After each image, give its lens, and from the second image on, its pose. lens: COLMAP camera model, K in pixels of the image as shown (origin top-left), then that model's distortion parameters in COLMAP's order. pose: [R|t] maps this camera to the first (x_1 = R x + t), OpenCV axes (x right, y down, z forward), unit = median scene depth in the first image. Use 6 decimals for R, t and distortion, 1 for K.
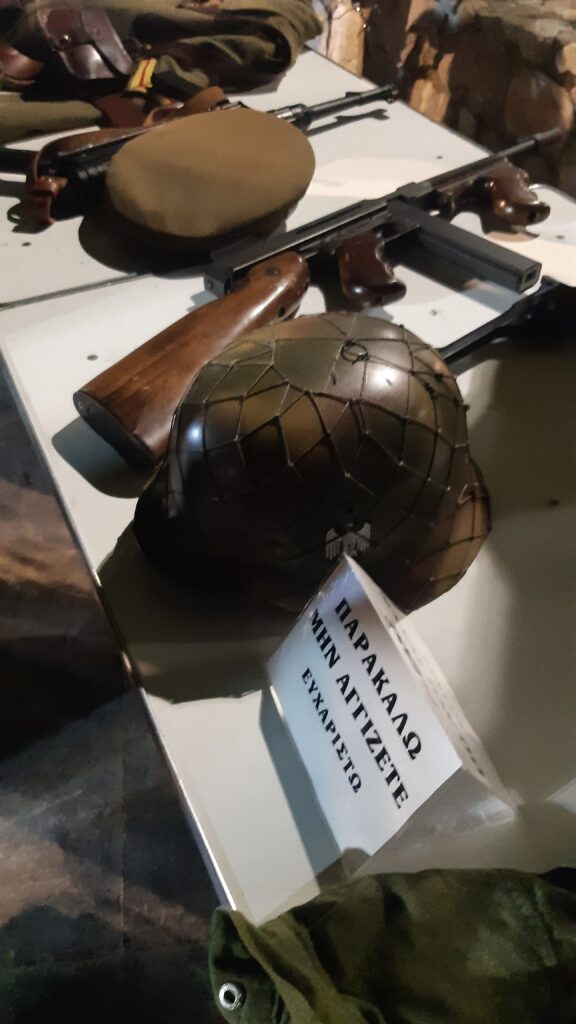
lens RADIAL K [[828.8, 0, 288.0], [0, 828.8, 512.0], [0, 0, 1]] dist [-0.001287, -0.048617]
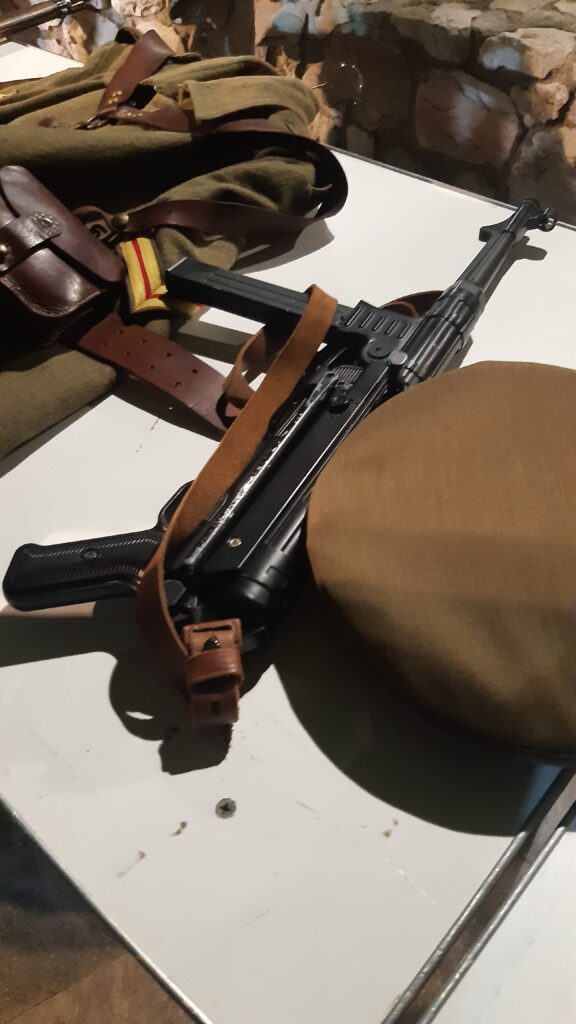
lens RADIAL K [[797.8, 0, 288.0], [0, 797.8, 512.0], [0, 0, 1]] dist [0.070755, -0.141925]
pose [[0.930811, -0.305436, 0.200746, -0.245907], [0.296697, 0.952175, 0.073028, -0.381887], [-0.213450, -0.008415, 0.976918, 0.424111]]
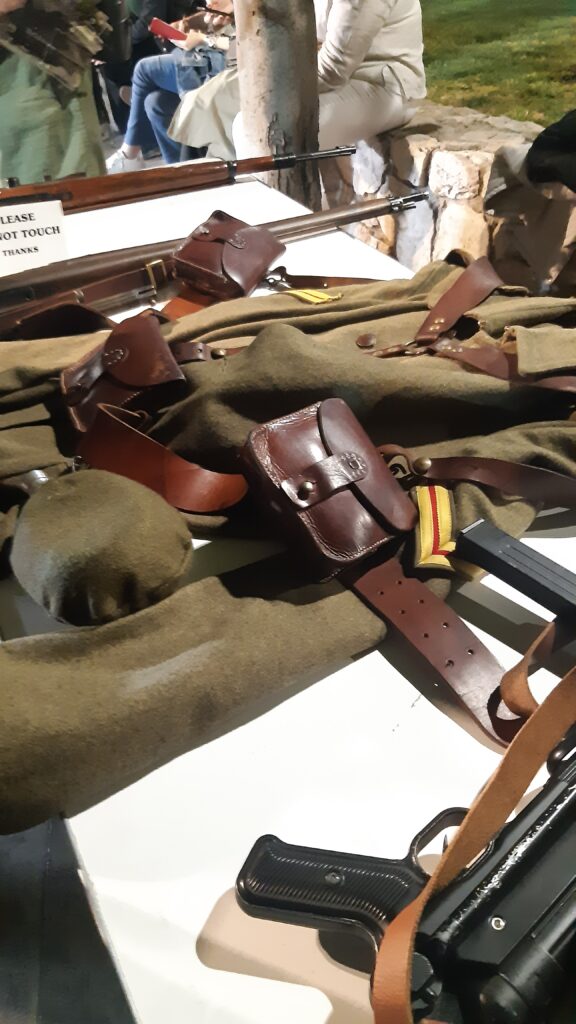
lens RADIAL K [[797.8, 0, 288.0], [0, 797.8, 512.0], [0, 0, 1]] dist [0.070755, -0.141925]
pose [[0.998624, -0.052273, -0.004077, -0.273466], [0.051499, 0.992491, -0.110951, -0.484883], [0.009846, 0.110589, 0.993817, 0.454693]]
